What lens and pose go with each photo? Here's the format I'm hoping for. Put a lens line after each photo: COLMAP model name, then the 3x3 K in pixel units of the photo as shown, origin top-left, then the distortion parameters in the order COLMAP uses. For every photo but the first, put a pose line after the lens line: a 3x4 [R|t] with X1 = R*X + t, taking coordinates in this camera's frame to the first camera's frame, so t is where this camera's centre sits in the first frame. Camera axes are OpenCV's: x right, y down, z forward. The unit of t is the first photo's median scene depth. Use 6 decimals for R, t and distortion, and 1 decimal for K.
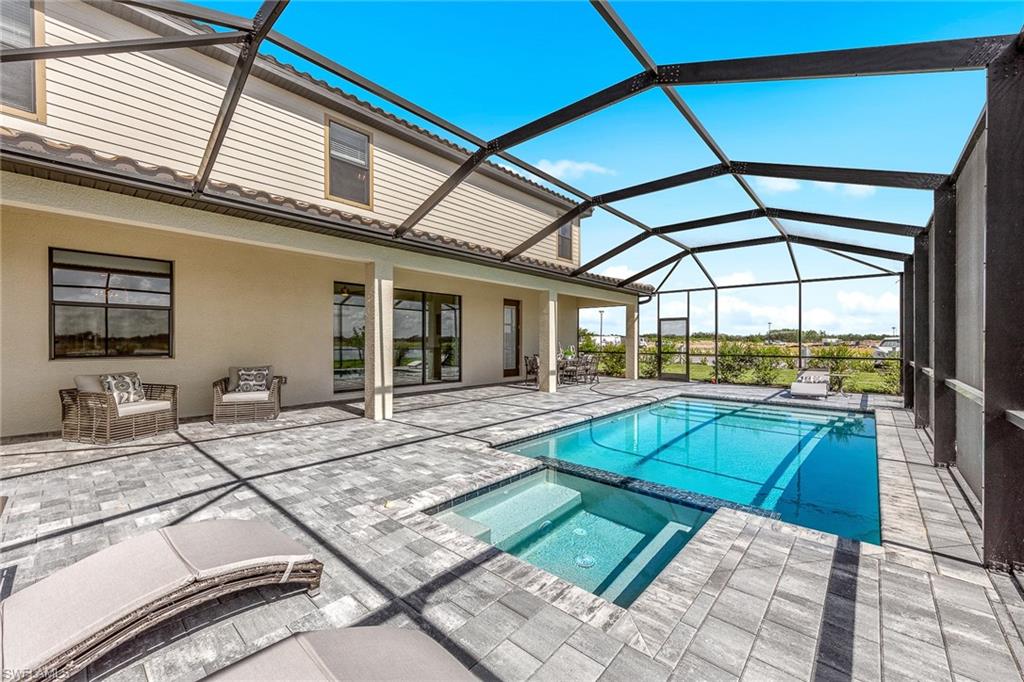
lens RADIAL K [[406.6, 0, 512.0], [0, 406.6, 341.0], [0, 0, 1]] dist [0.001514, 0.000147]
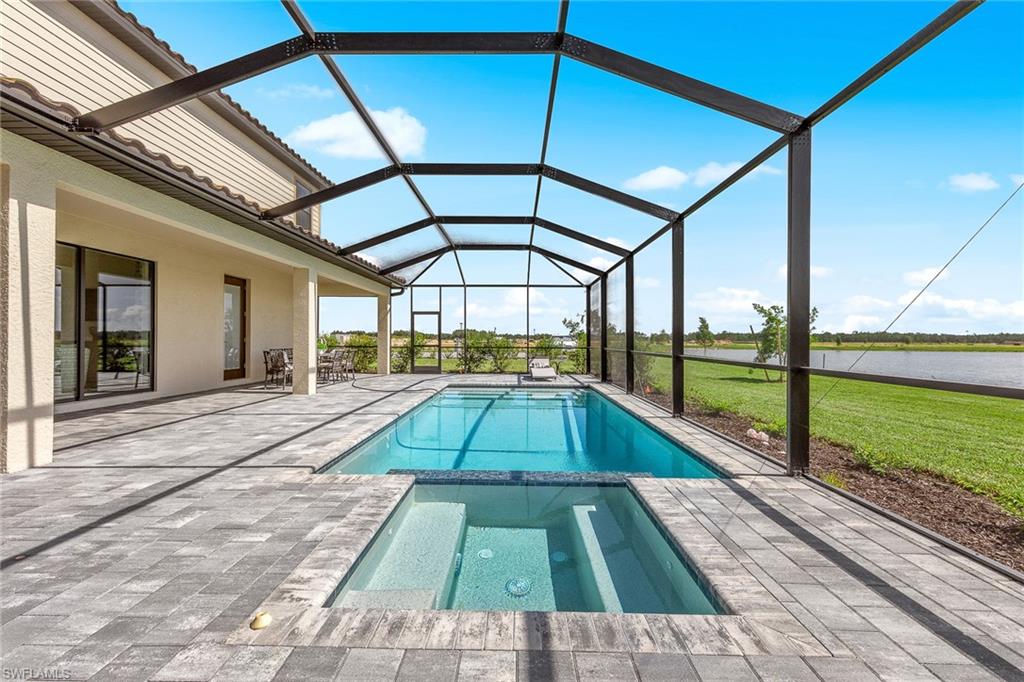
lens RADIAL K [[399.2, 0, 512.0], [0, 399.2, 341.0], [0, 0, 1]] dist [0.002056, 0.000187]
pose [[0.758632, -0.001468, 0.651517, -0.181579], [-0.002260, 0.999986, 0.004886, 0.022372], [-0.651515, -0.005179, 0.758618, 0.194015]]
